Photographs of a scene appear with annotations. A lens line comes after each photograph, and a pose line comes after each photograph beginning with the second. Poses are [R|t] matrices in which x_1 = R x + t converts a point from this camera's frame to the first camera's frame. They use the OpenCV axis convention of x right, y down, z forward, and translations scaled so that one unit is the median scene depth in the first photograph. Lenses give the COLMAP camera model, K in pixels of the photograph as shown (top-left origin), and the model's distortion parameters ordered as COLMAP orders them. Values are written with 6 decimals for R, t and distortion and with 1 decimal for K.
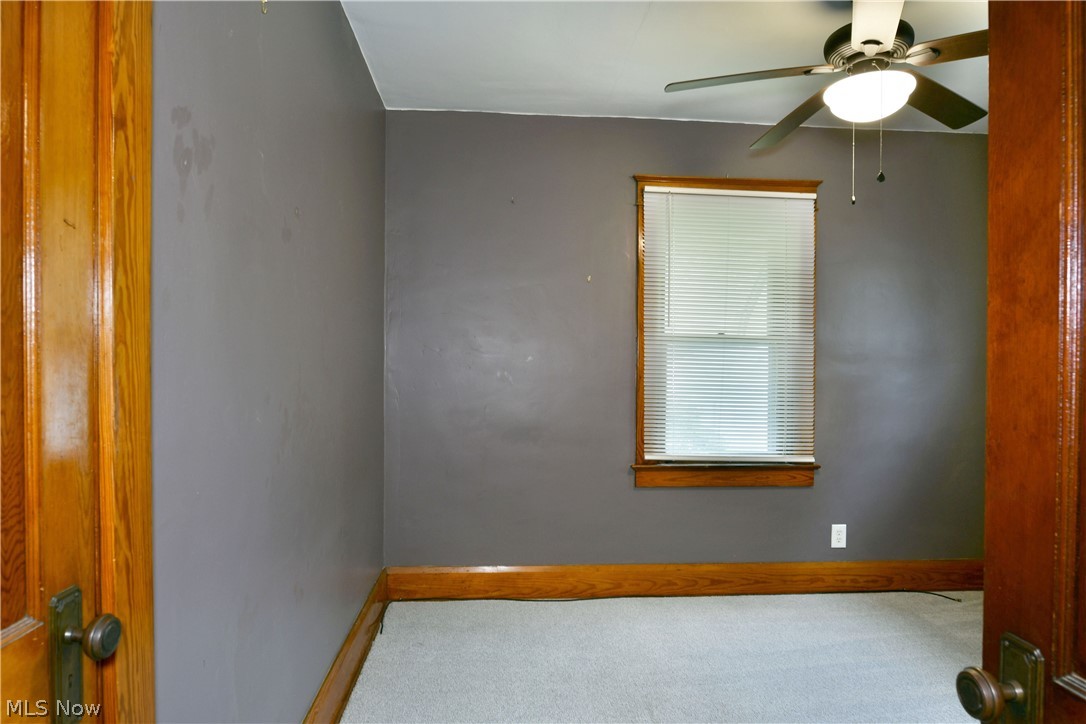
lens RADIAL K [[665.5, 0, 543.7], [0, 665.5, 365.4], [0, 0, 1]] dist [-0.008923, -0.006783]
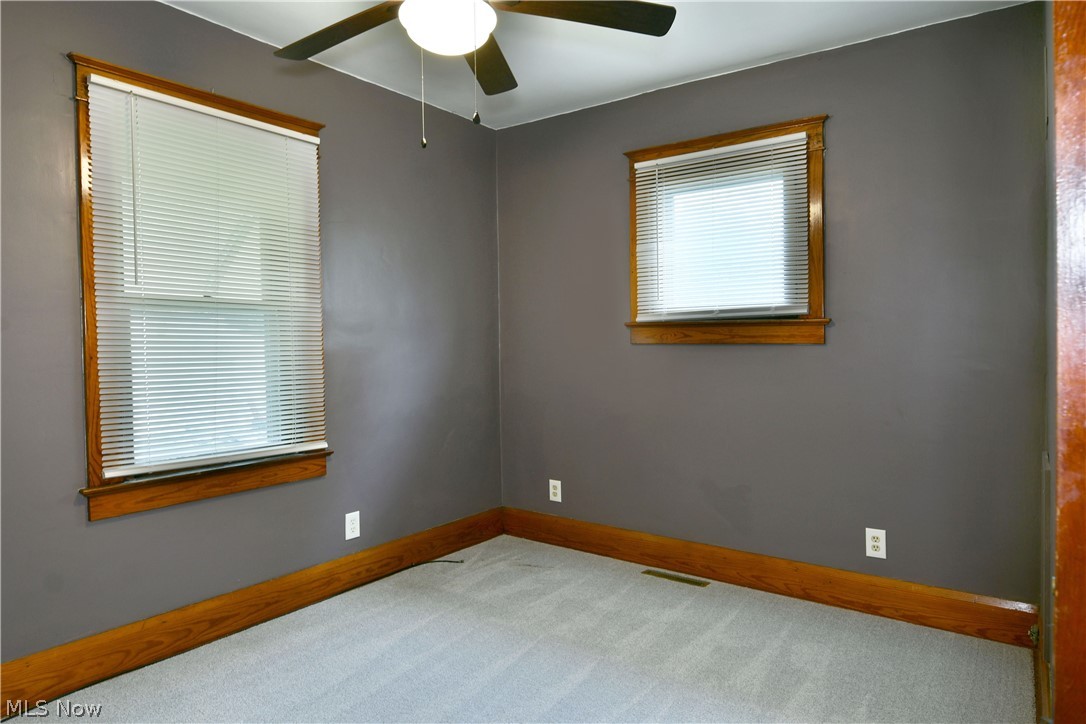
lens RADIAL K [[665.5, 0, 549.3], [0, 665.5, 349.8], [0, 0, 1]] dist [-0.008923, -0.006783]
pose [[0.649722, -0.028600, 0.759634, -0.061581], [0.016629, 0.999588, 0.023412, 0.001811], [-0.759990, -0.002580, 0.649929, 0.212423]]
